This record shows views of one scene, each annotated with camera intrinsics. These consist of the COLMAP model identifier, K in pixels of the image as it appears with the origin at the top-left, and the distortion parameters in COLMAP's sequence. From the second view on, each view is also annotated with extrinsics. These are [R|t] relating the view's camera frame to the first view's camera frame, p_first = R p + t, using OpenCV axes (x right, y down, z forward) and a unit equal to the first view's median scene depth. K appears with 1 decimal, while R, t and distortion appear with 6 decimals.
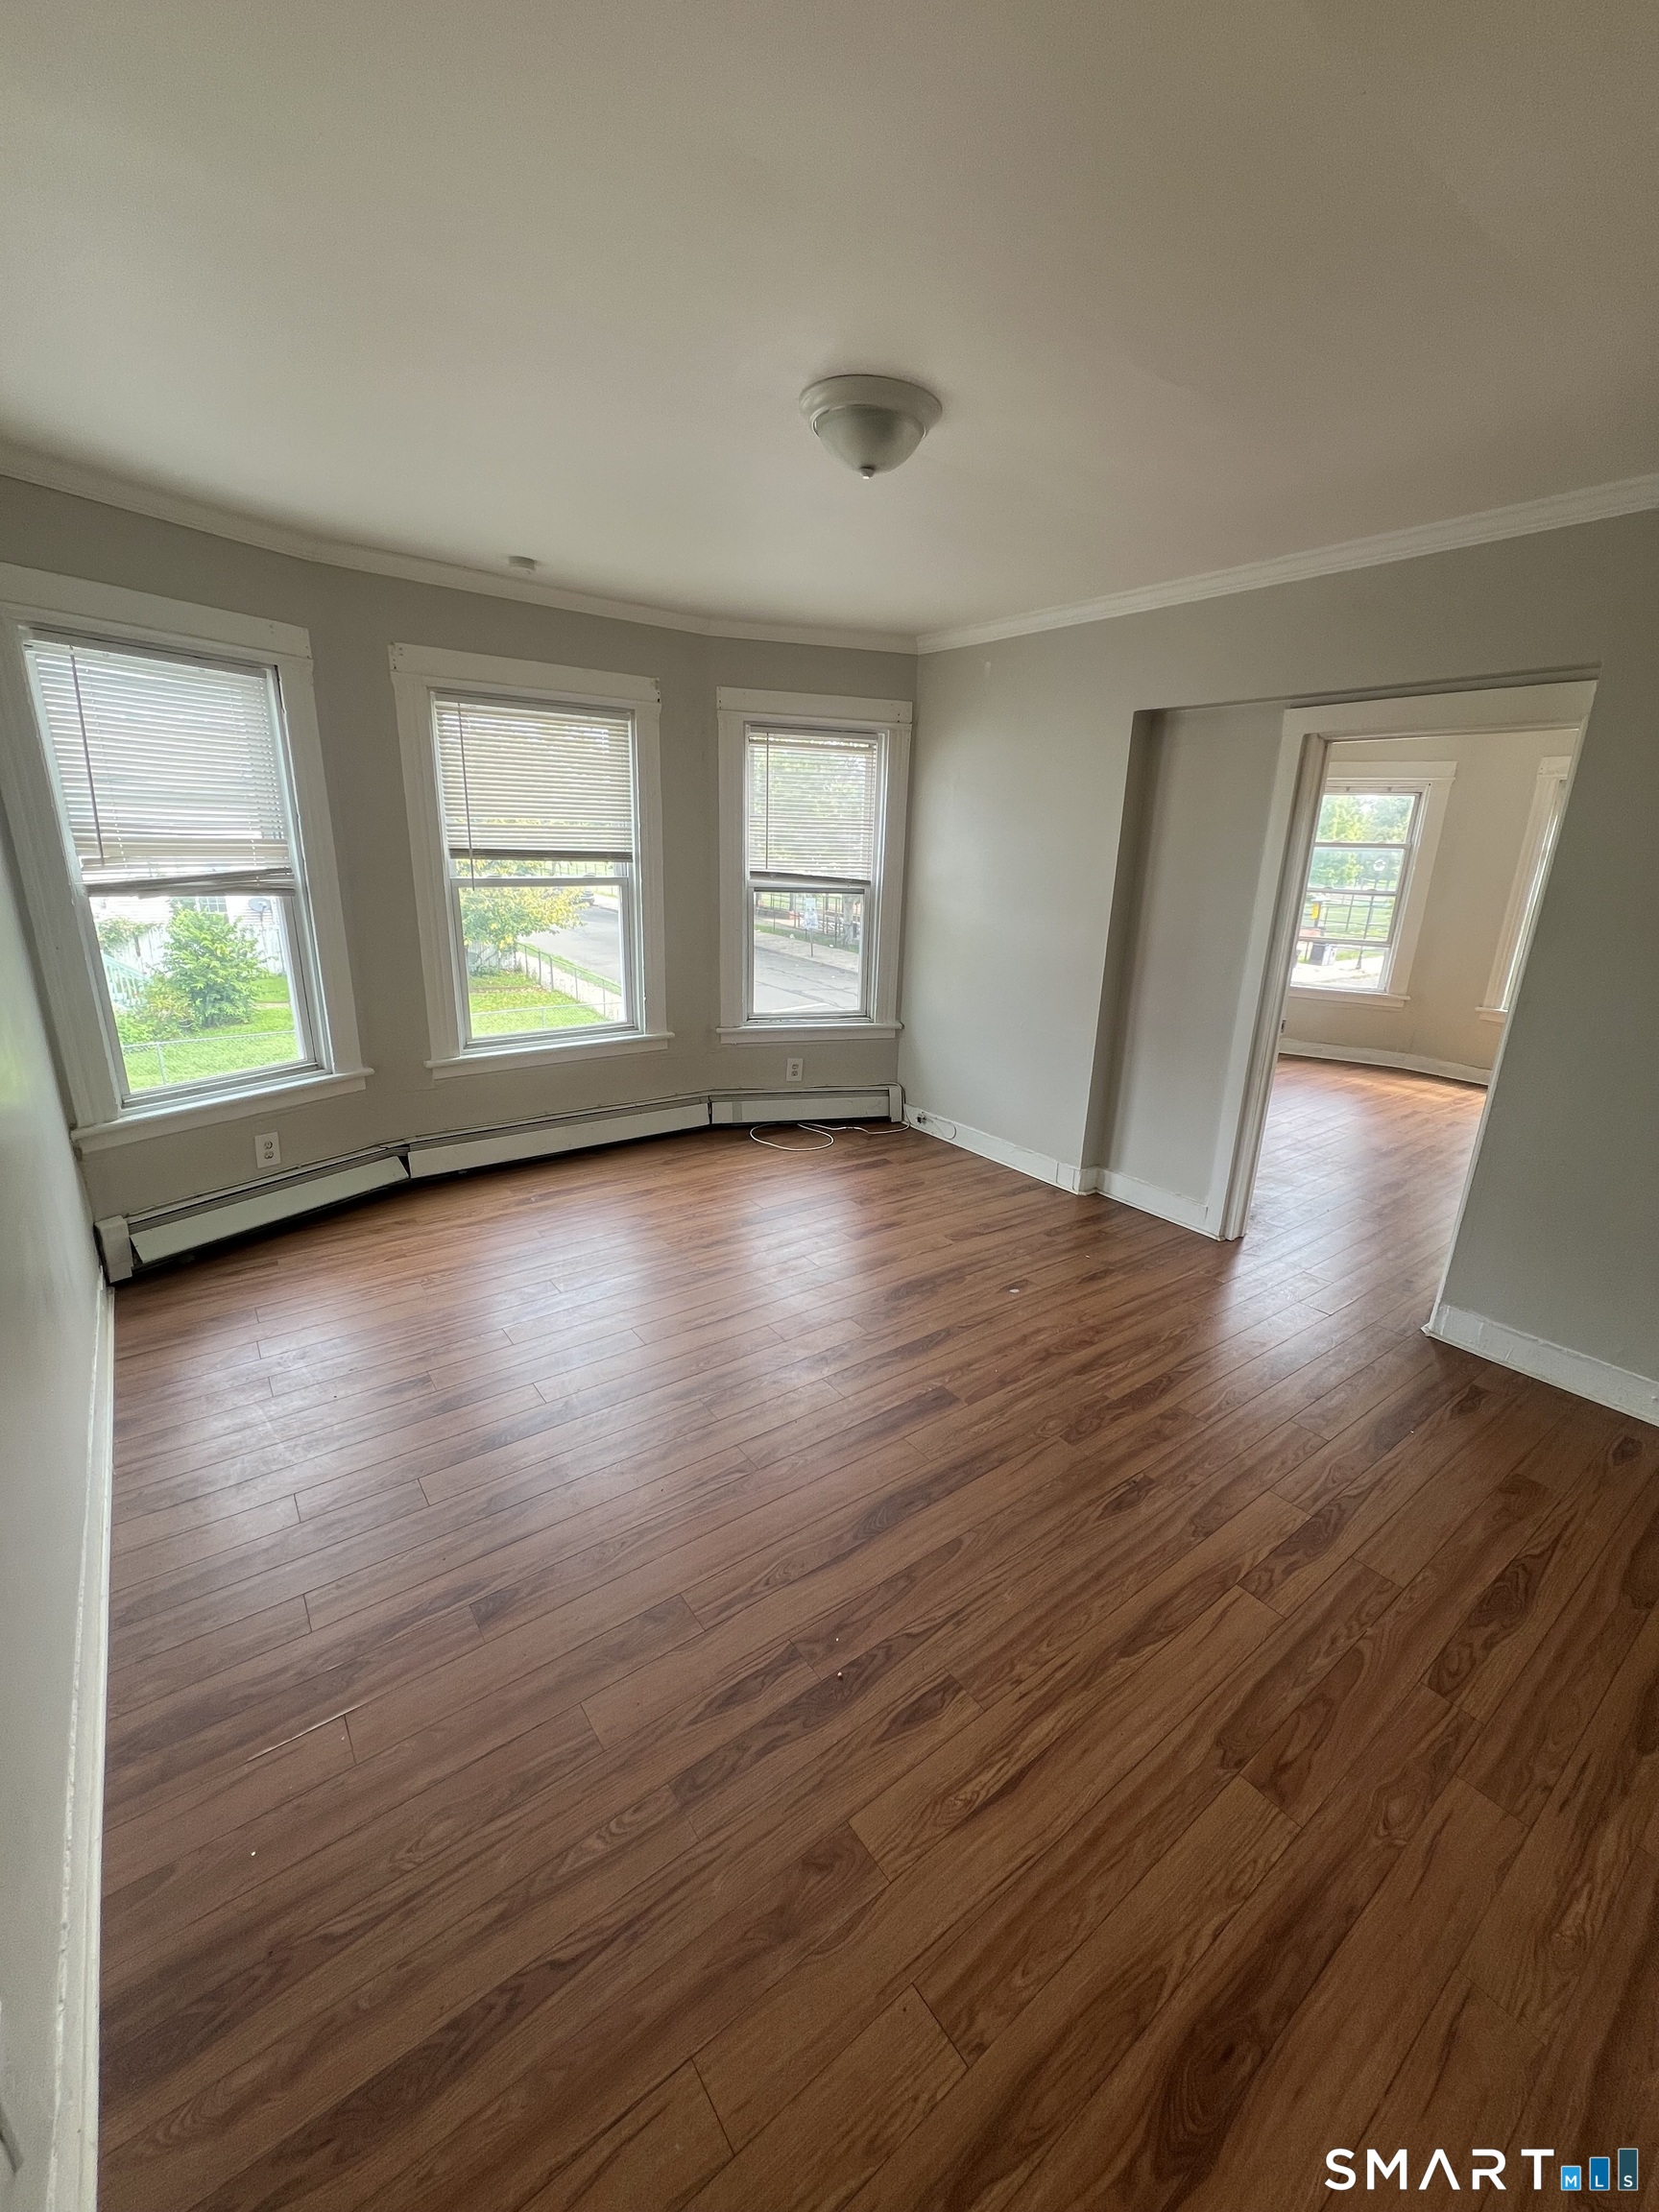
lens RADIAL K [[888.8, 0, 829.5], [0, 888.8, 1106.0], [0, 0, 1]] dist [0.000565, 0.000113]
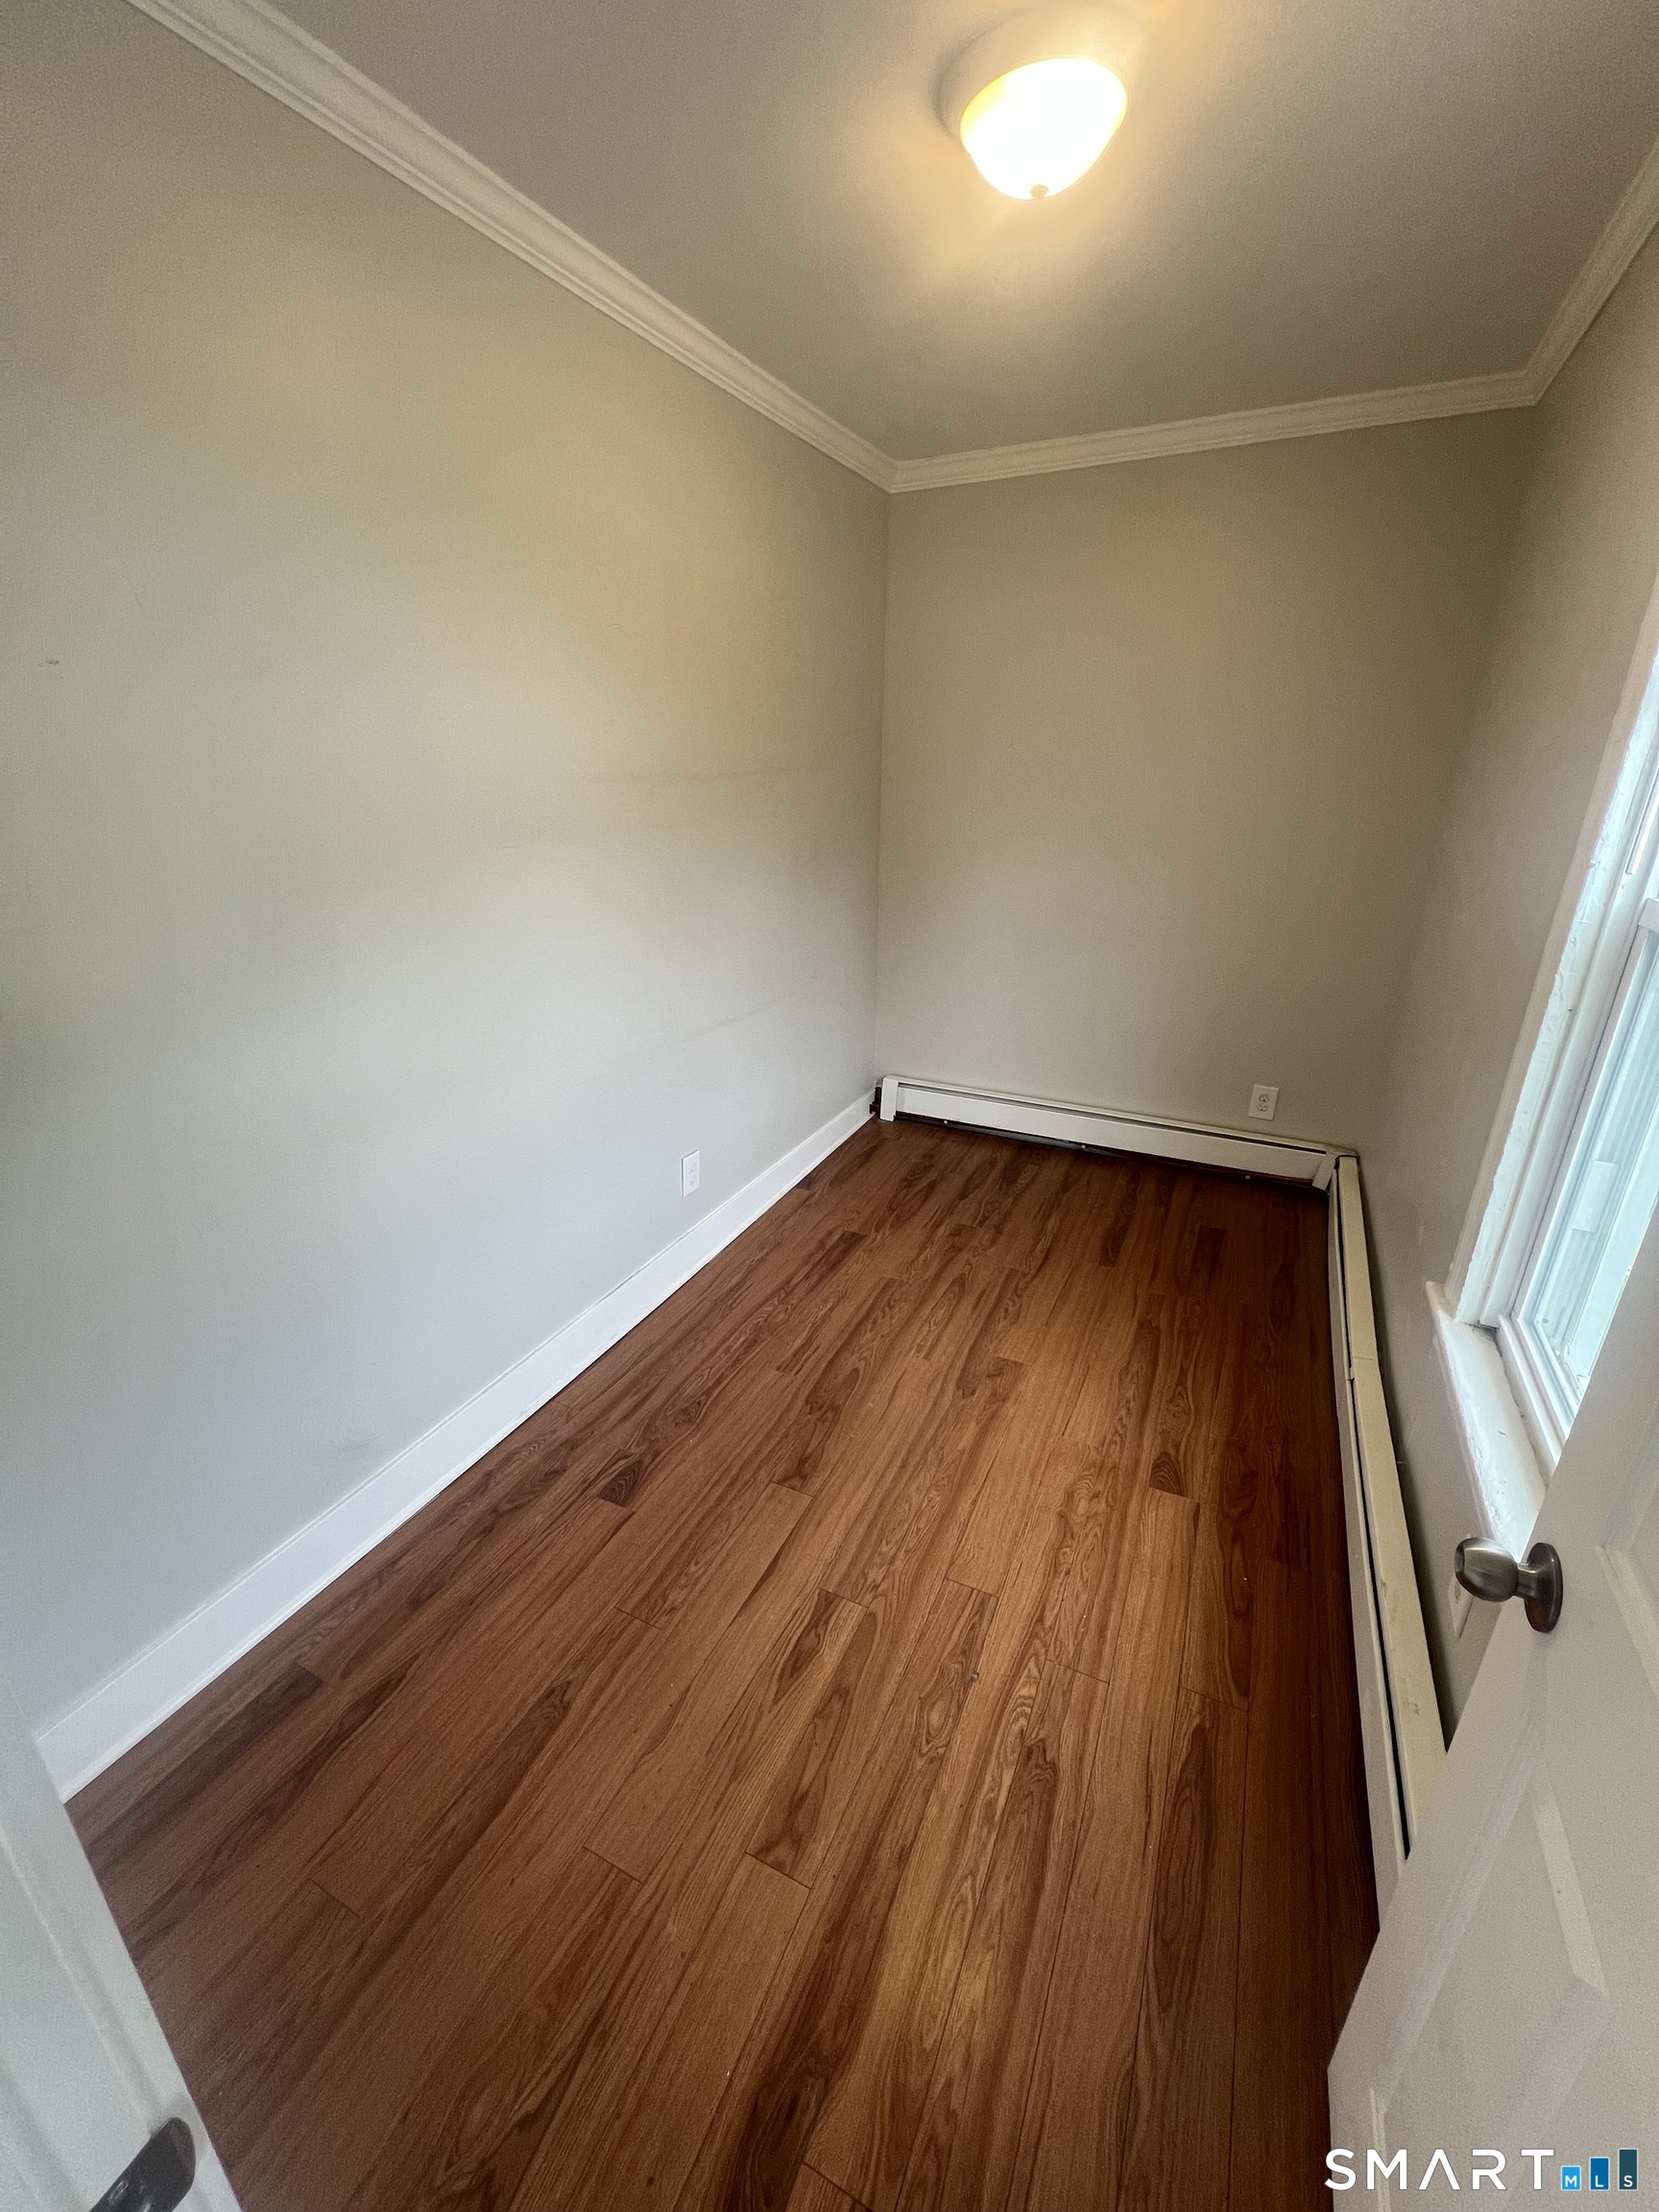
lens RADIAL K [[888.8, 0, 829.5], [0, 888.8, 1106.0], [0, 0, 1]] dist [0.000565, 0.000113]
pose [[0.888473, -0.175817, 0.423916, 0.229177], [0.141495, 0.983650, 0.111410, -0.045569], [-0.436572, -0.039003, 0.898823, 0.162354]]
